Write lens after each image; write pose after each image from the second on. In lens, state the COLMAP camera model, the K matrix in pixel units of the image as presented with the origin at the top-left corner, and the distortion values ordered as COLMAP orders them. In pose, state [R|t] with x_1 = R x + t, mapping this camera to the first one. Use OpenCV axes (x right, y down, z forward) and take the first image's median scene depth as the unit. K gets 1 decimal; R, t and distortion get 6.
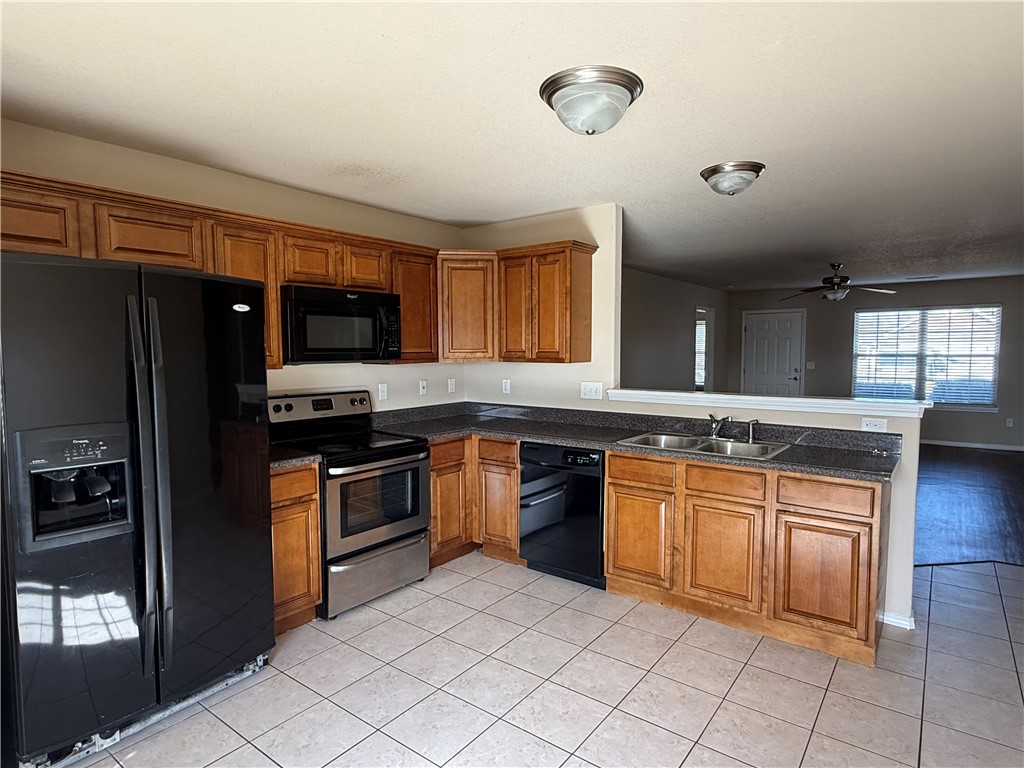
lens RADIAL K [[569.8, 0, 518.6], [0, 569.8, 389.0], [0, 0, 1]] dist [0.006295, 0.001715]
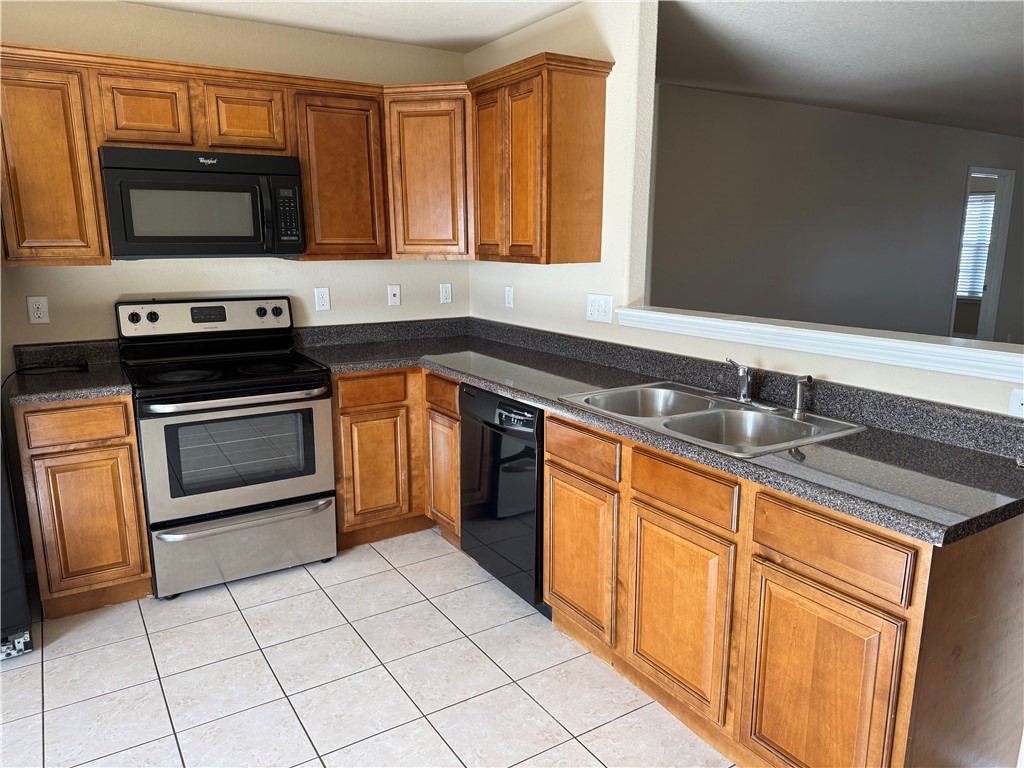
lens RADIAL K [[714.7, 0, 516.4], [0, 714.7, 387.3], [0, 0, 1]] dist [0.069099, -0.068176]
pose [[0.937731, 0.072918, -0.339622, 0.374584], [-0.026545, 0.989903, 0.139242, -0.021191], [0.346346, -0.121557, 0.930198, 0.263807]]
